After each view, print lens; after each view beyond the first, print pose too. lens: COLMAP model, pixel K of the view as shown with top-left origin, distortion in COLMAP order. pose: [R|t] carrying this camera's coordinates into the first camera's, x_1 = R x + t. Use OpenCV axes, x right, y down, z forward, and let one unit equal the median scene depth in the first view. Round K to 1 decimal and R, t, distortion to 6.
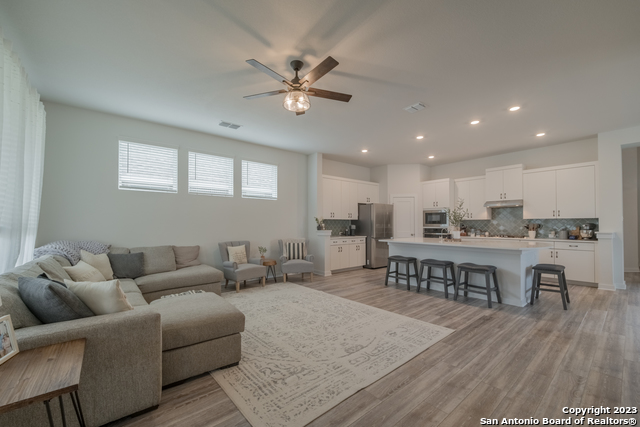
lens RADIAL K [[261.9, 0, 318.2], [0, 261.9, 220.2], [0, 0, 1]] dist [-0.002699, -0.000193]
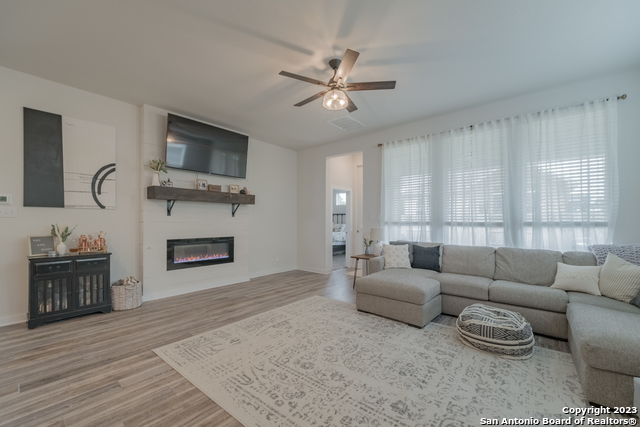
lens RADIAL K [[261.9, 0, 318.2], [0, 261.9, 220.2], [0, 0, 1]] dist [-0.002699, -0.000193]
pose [[-0.984165, -0.001137, -0.177249, 0.089005], [0.002017, 0.999843, -0.017618, 0.016322], [0.177241, -0.017696, -0.984008, 1.081128]]
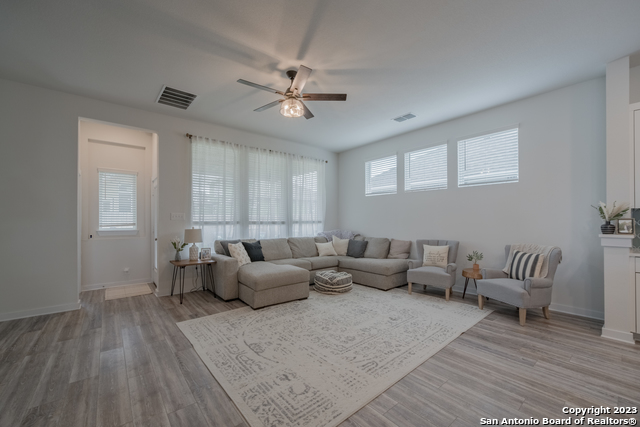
lens RADIAL K [[260.4, 0, 322.5], [0, 260.4, 218.7], [0, 0, 1]] dist [-0.001566, -0.000328]
pose [[0.001685, -0.003827, -0.999991, 0.545899], [0.017076, 0.999847, -0.003798, 0.006271], [0.999853, -0.017069, 0.001751, 0.610846]]
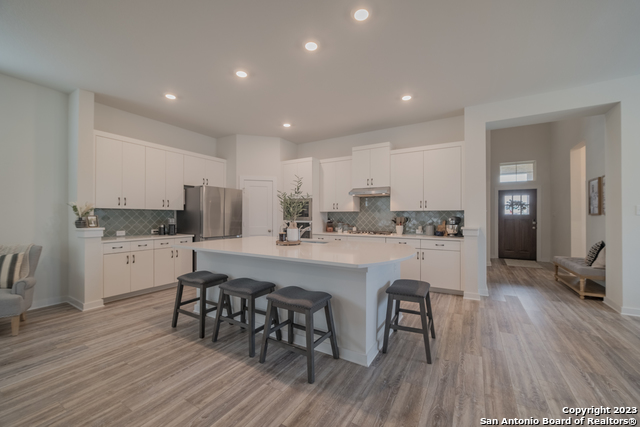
lens RADIAL K [[256.3, 0, 322.2], [0, 256.3, 214.1], [0, 0, 1]] dist [-0.001971, -0.000214]
pose [[0.940319, 0.005711, 0.340247, 0.364869], [-0.007997, 0.999954, 0.005314, 0.002848], [-0.340201, -0.007718, 0.940321, 0.378217]]
